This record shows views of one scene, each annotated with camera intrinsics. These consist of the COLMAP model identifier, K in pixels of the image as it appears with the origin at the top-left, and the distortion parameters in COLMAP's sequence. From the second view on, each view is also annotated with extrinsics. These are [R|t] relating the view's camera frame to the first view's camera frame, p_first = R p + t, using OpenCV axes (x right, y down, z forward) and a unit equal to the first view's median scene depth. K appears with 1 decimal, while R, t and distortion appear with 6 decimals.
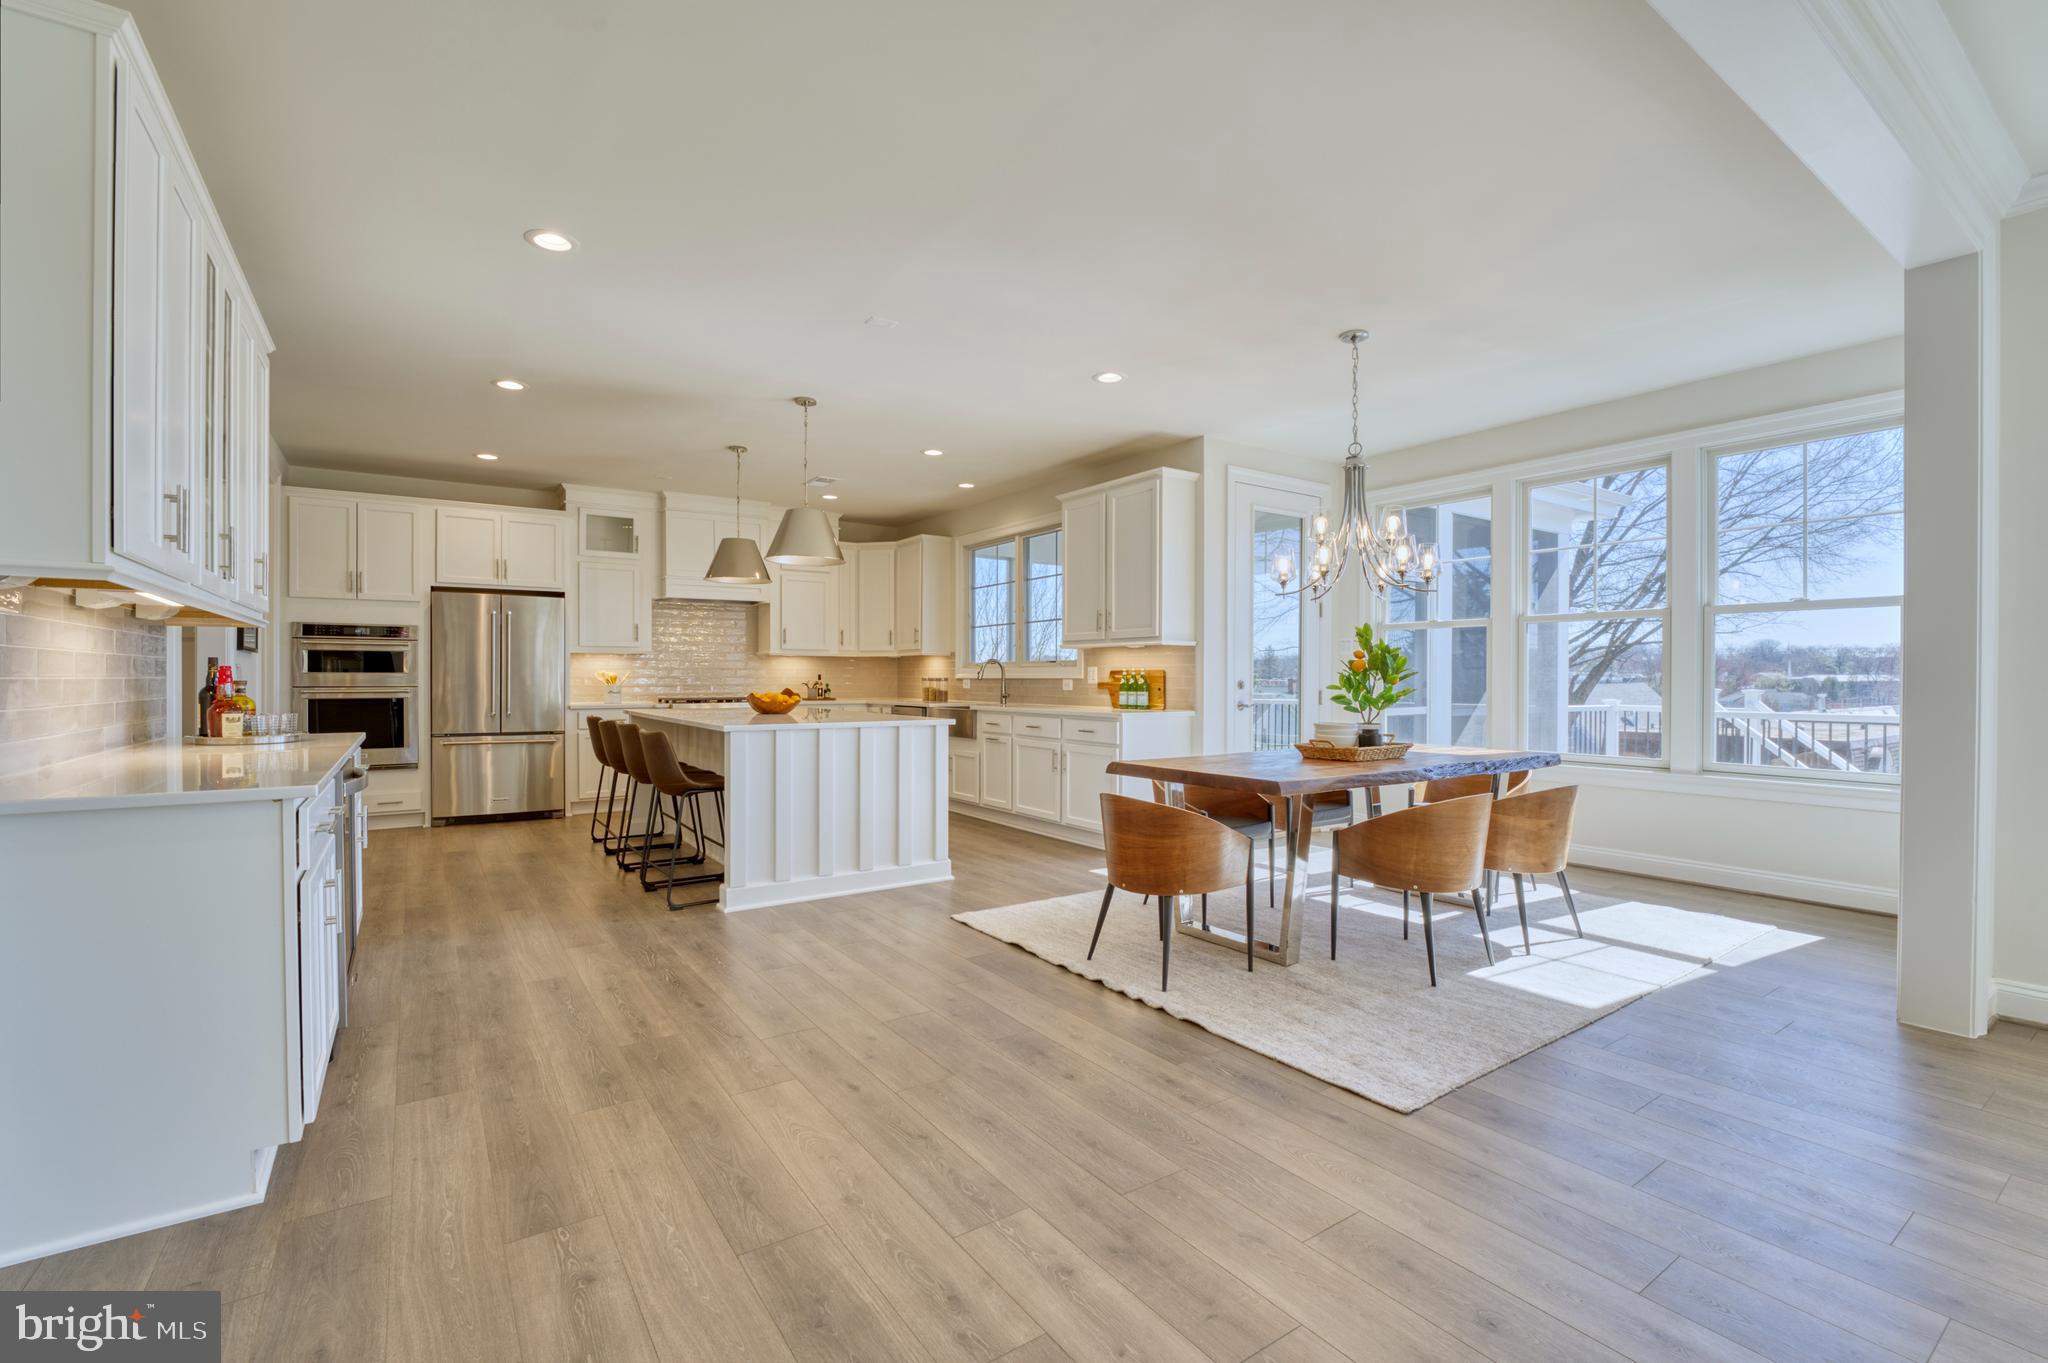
lens RADIAL K [[897.6, 0, 1020.4], [0, 897.6, 685.1], [0, 0, 1]] dist [-0.019044, -0.000006]
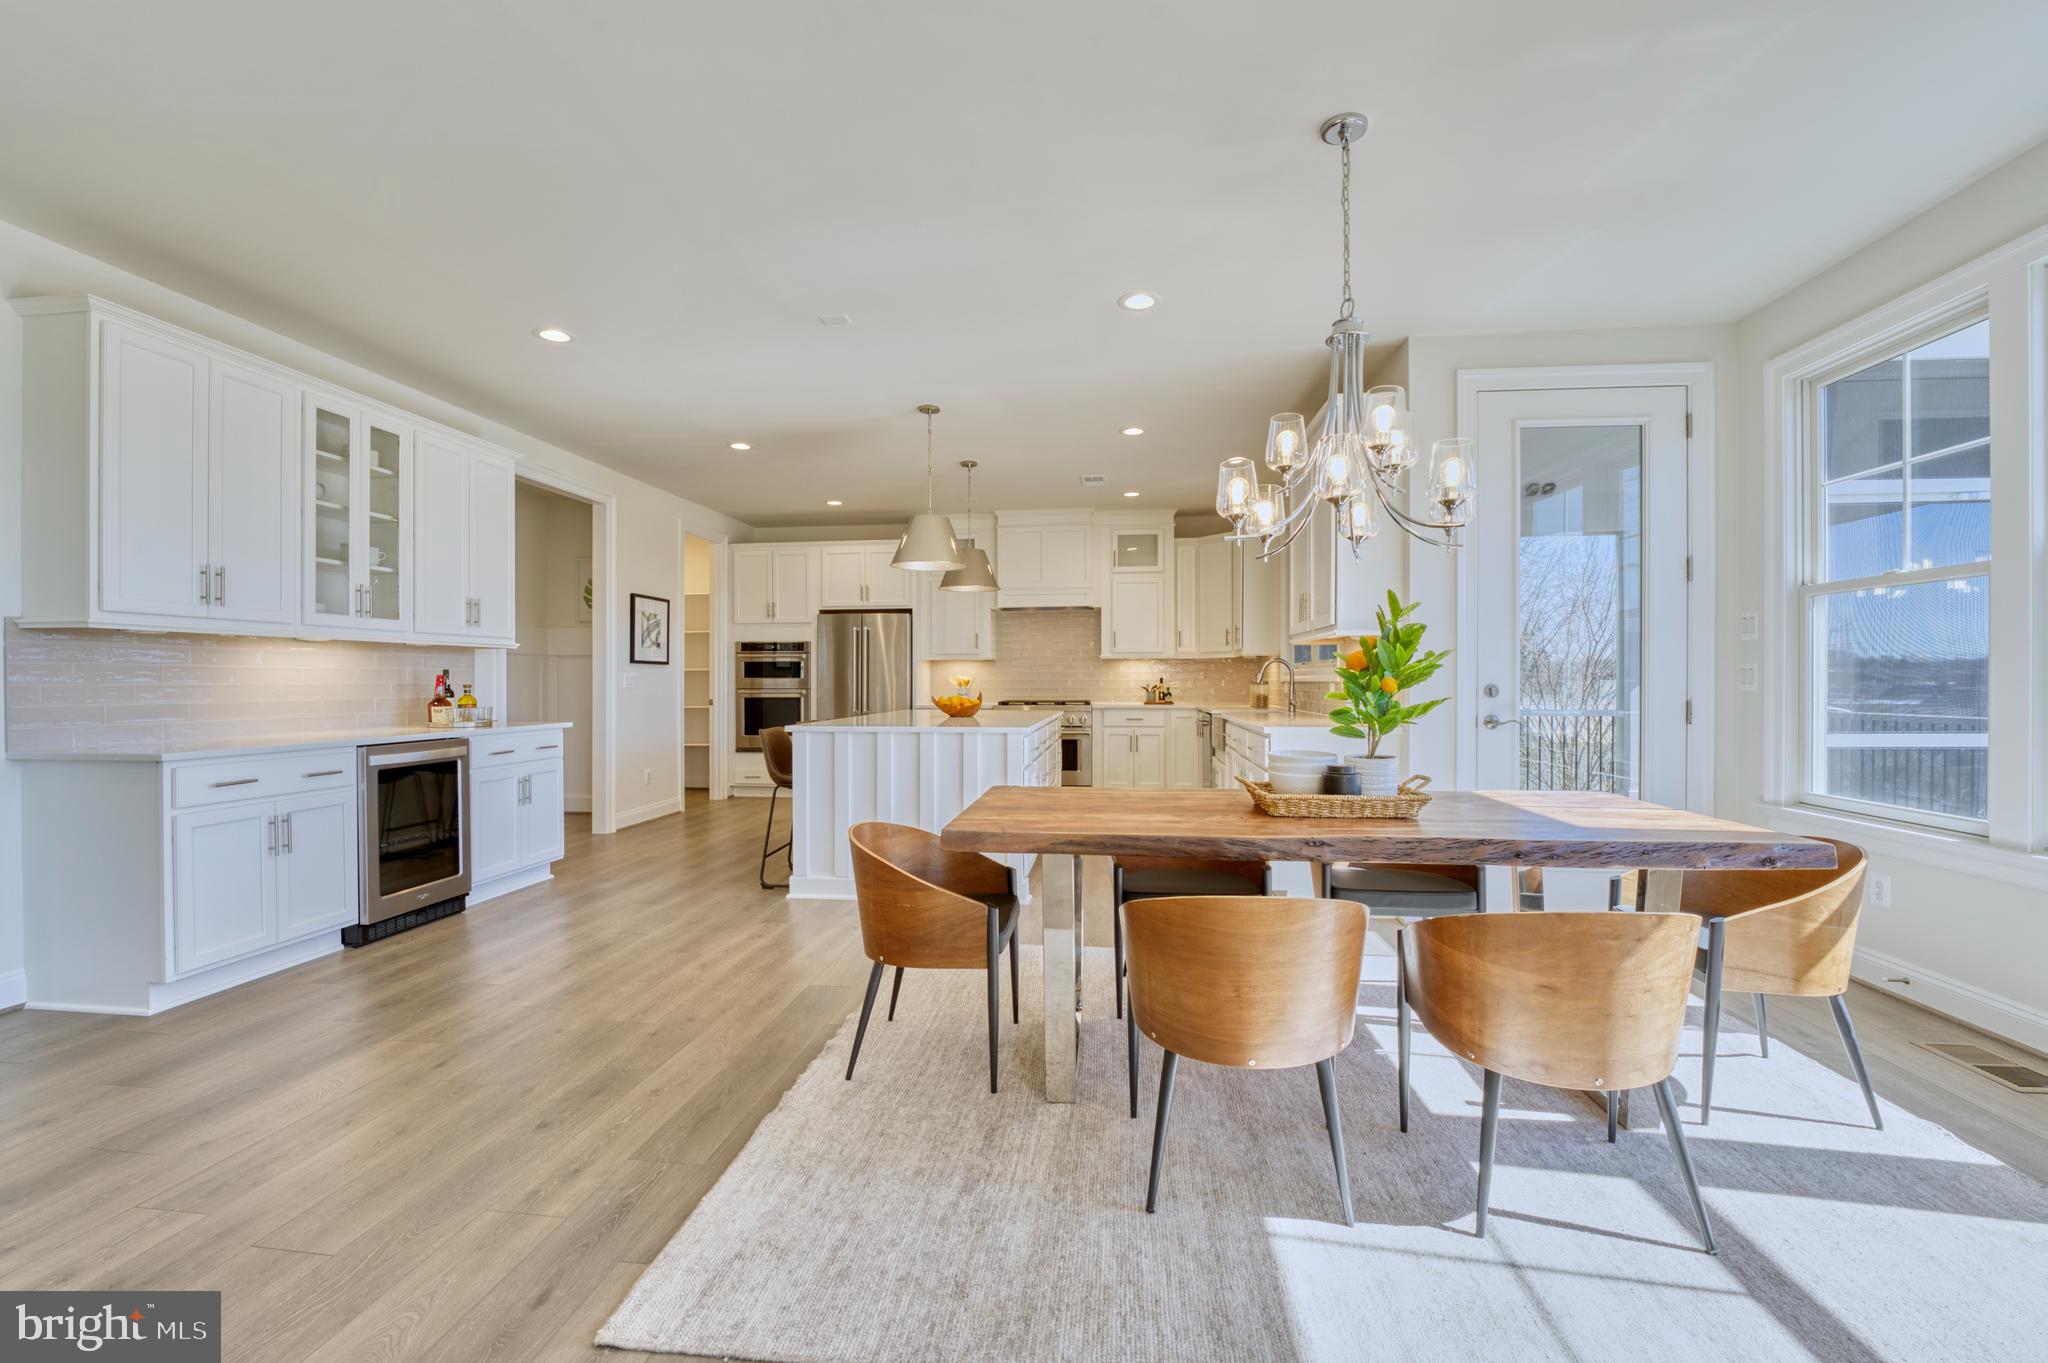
lens RADIAL K [[873.4, 0, 1016.4], [0, 873.4, 684.6], [0, 0, 1]] dist [-0.019882, -0.000170]
pose [[0.750945, 0.000597, -0.660364, 0.394511], [-0.003088, 0.999992, -0.002608, -0.002183], [0.660357, 0.003997, 0.750941, 0.263863]]
